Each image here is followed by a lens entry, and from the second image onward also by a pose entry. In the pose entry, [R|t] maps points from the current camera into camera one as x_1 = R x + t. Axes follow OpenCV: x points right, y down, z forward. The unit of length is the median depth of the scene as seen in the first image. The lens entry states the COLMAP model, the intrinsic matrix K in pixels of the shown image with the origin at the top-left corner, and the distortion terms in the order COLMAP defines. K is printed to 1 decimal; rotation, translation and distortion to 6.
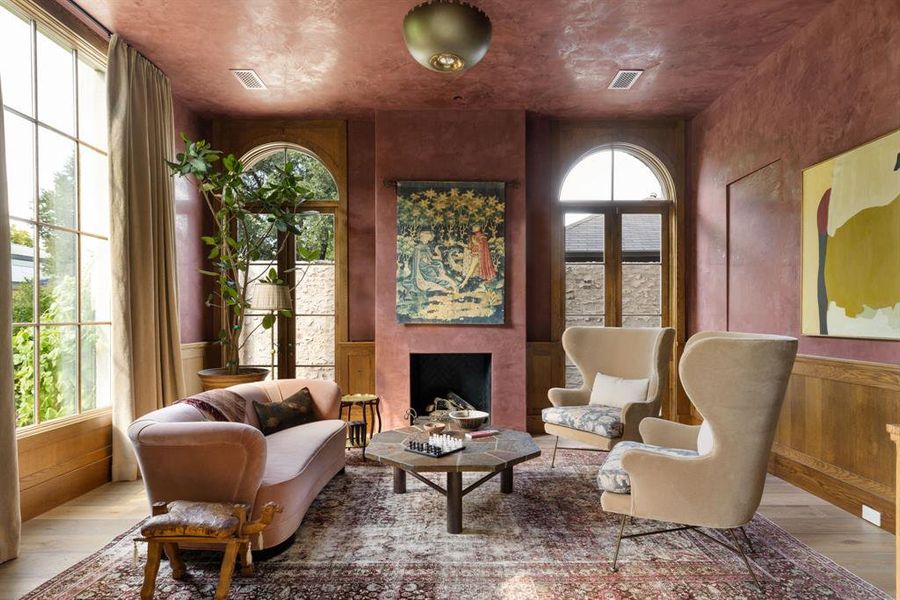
lens RADIAL K [[476.1, 0, 450.0], [0, 476.1, 312.7], [0, 0, 1]] dist [0.000856, -0.000464]
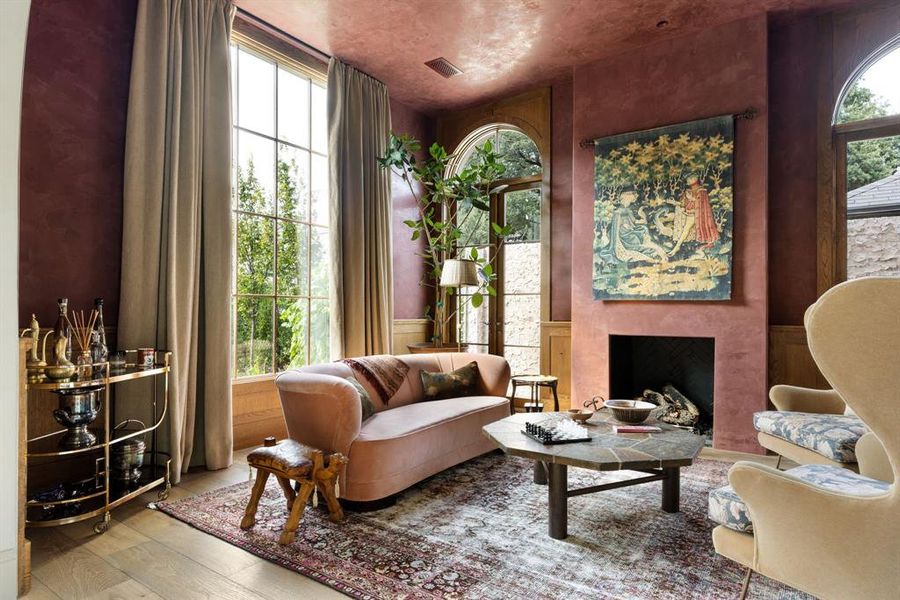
lens RADIAL K [[489.4, 0, 450.0], [0, 489.4, 300.0], [0, 0, 1]] dist [0.001393, -0.000184]
pose [[0.835635, -0.006154, -0.549250, 0.165048], [0.001090, 0.999954, -0.009546, 0.030594], [0.549283, 0.007378, 0.835604, 0.096611]]
